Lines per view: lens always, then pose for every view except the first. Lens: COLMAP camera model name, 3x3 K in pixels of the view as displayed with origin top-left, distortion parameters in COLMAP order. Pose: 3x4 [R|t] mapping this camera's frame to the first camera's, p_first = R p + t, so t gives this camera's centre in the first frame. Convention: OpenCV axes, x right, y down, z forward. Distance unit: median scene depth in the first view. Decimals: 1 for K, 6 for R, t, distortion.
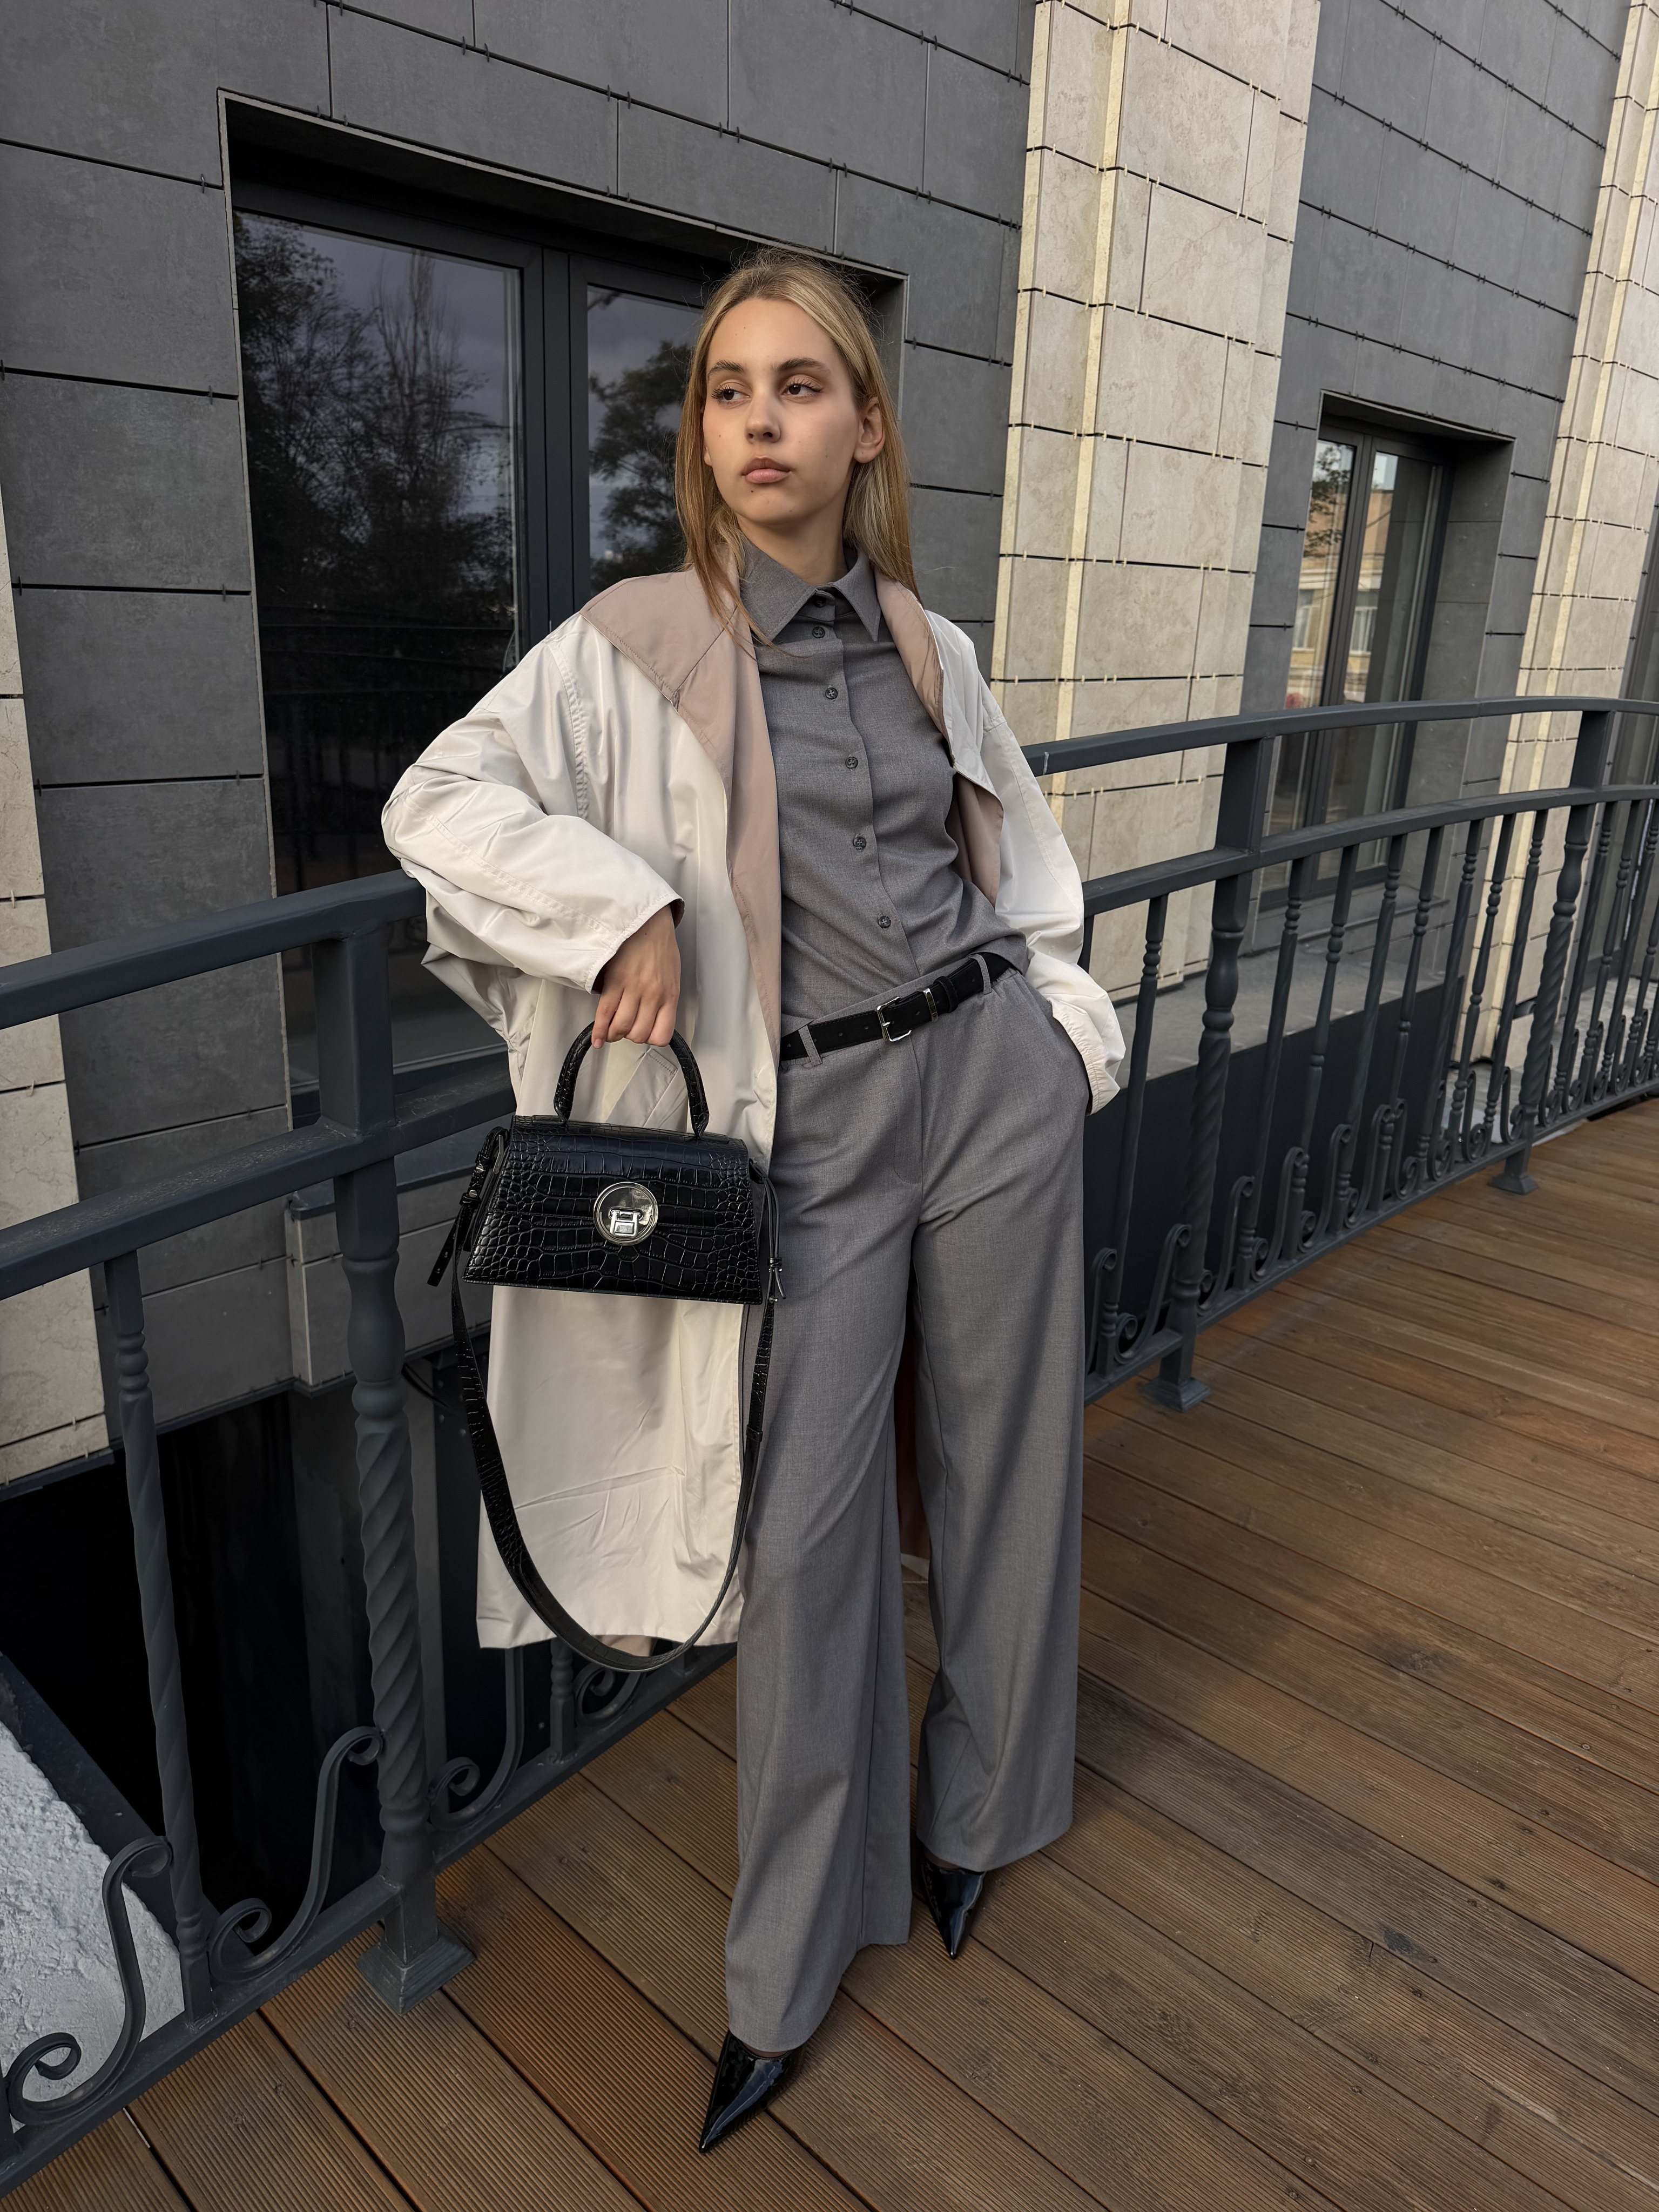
lens RADIAL K [[1556.9, 0, 833.6], [0, 1556.9, 1105.3], [0, 0, 1]] dist [0.001357, -0.007844]
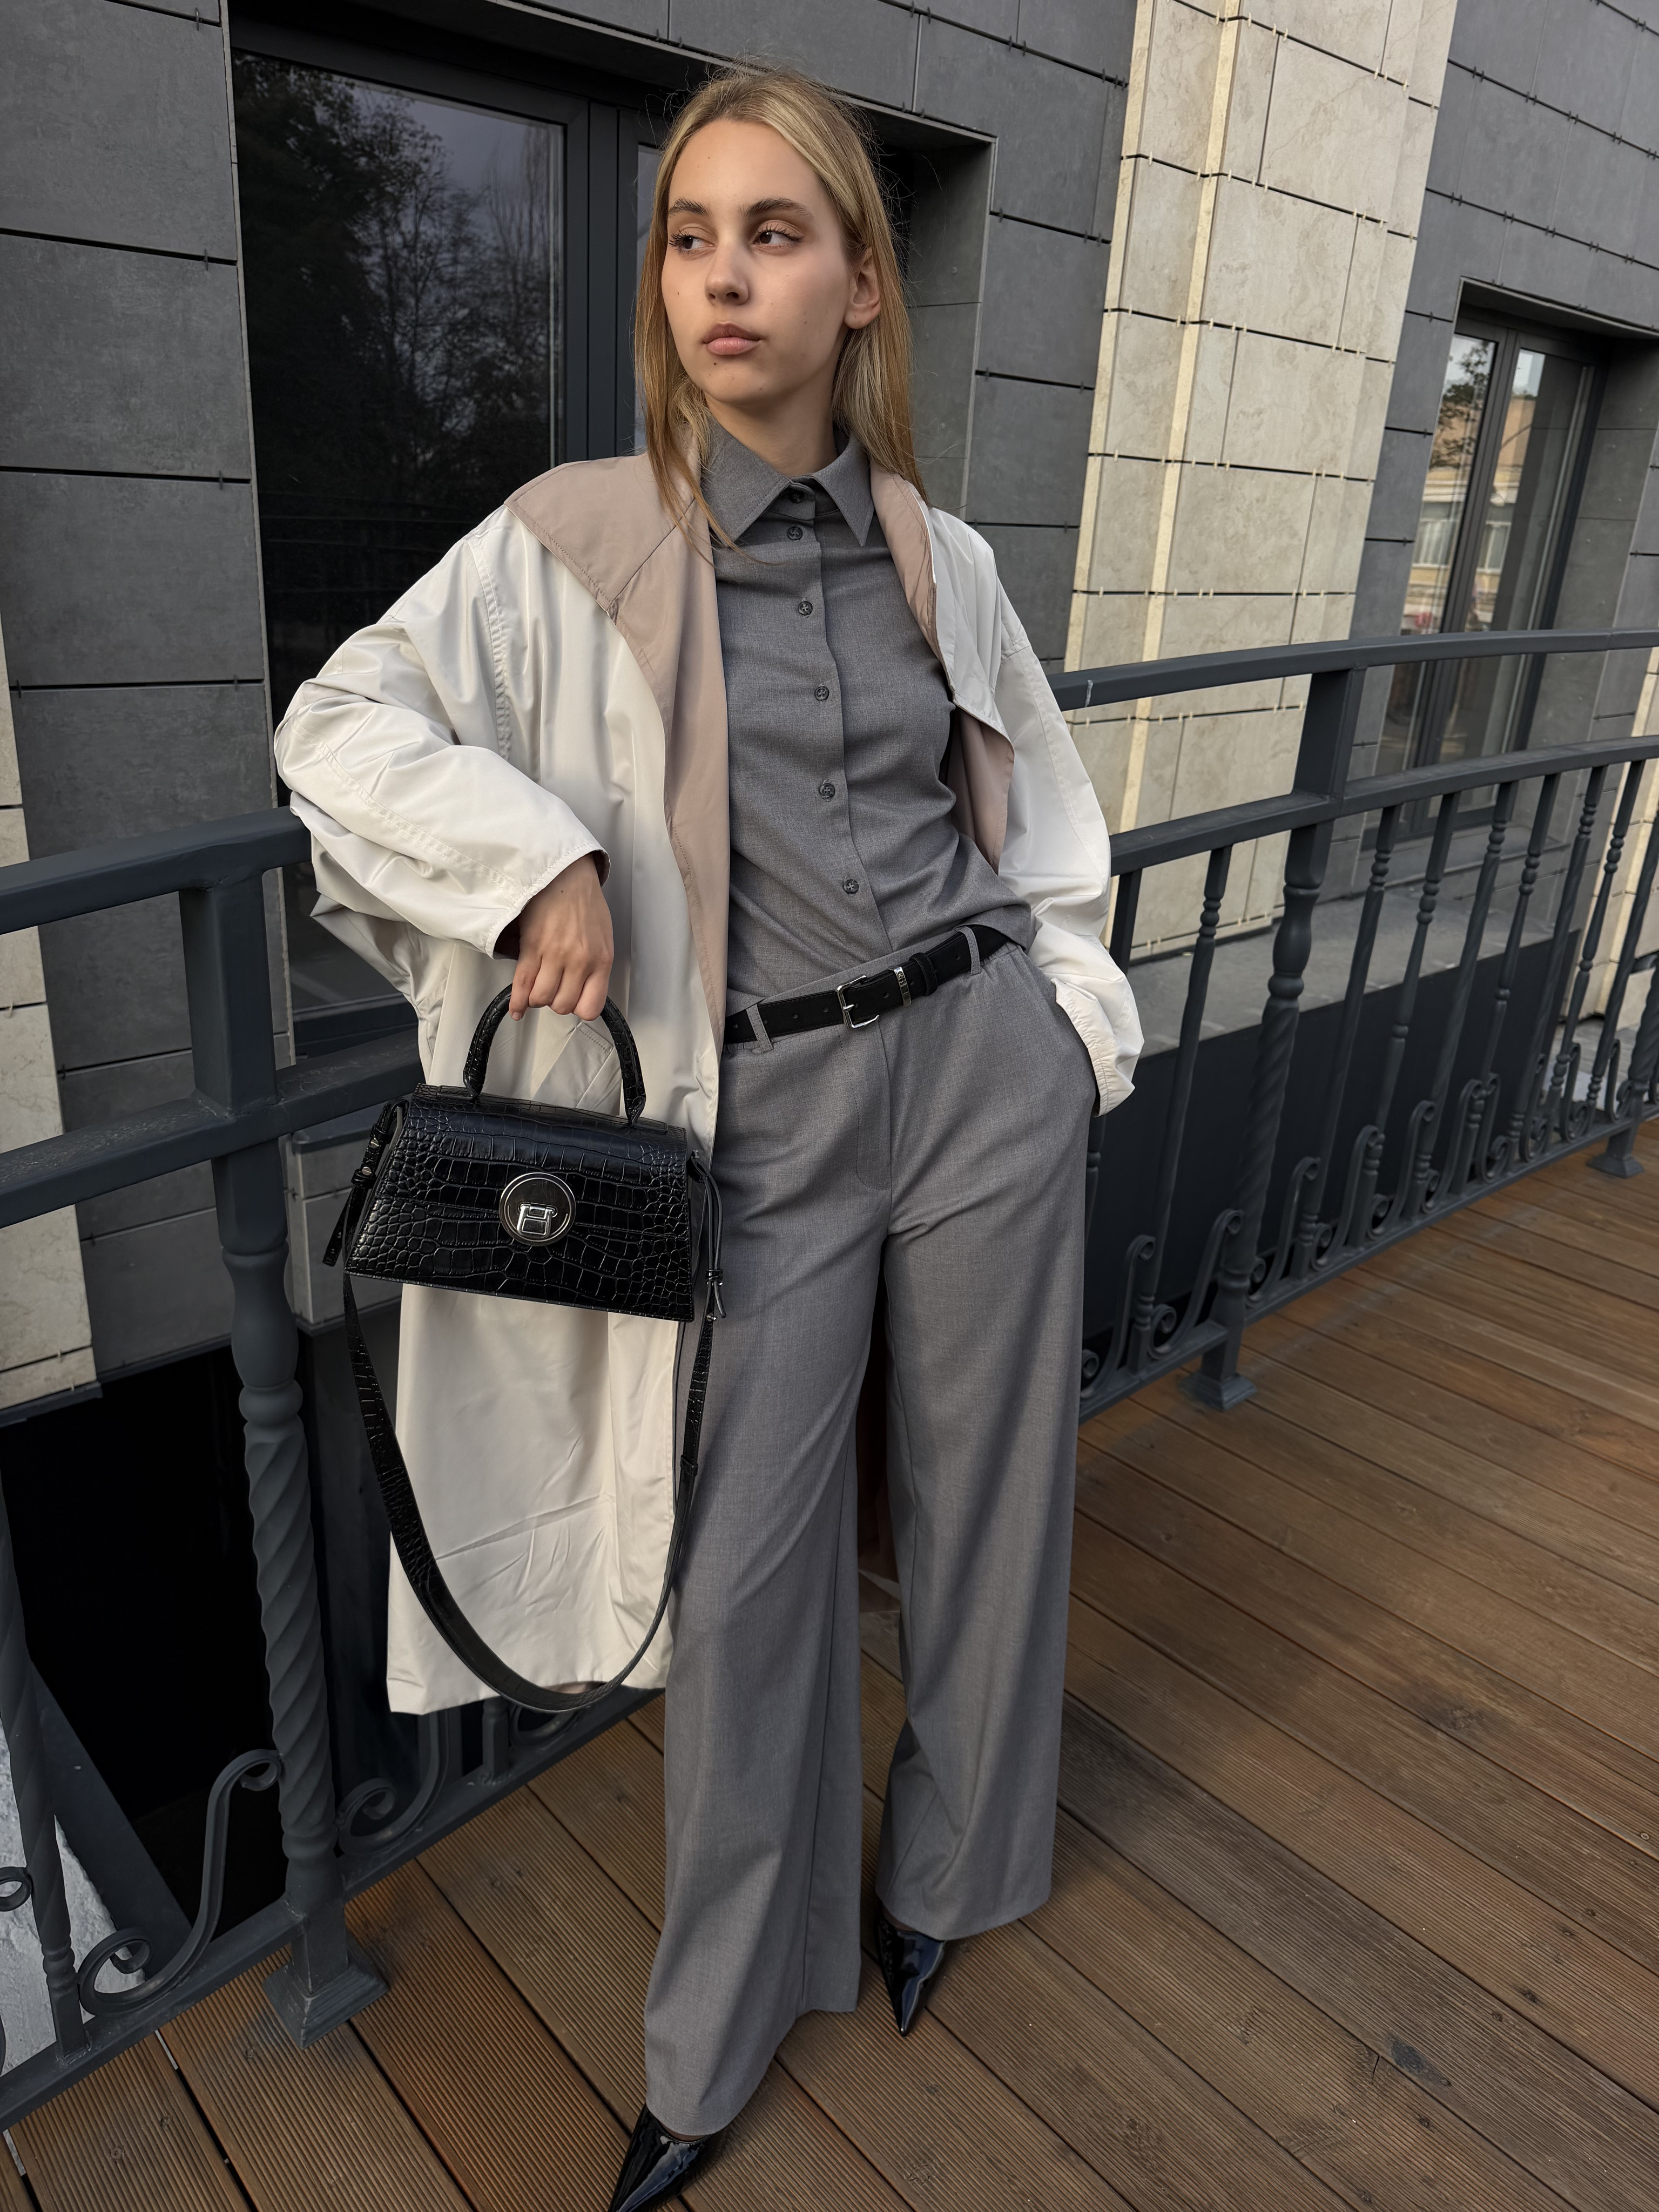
lens RADIAL K [[1549.8, 0, 829.5], [0, 1549.8, 1106.0], [0, 0, 1]] dist [-0.010151, 0.003420]
pose [[0.996927, 0.044174, -0.064698, 0.059133], [-0.040374, 0.997446, 0.058911, -0.035356], [0.067135, -0.056118, 0.996164, 0.116383]]
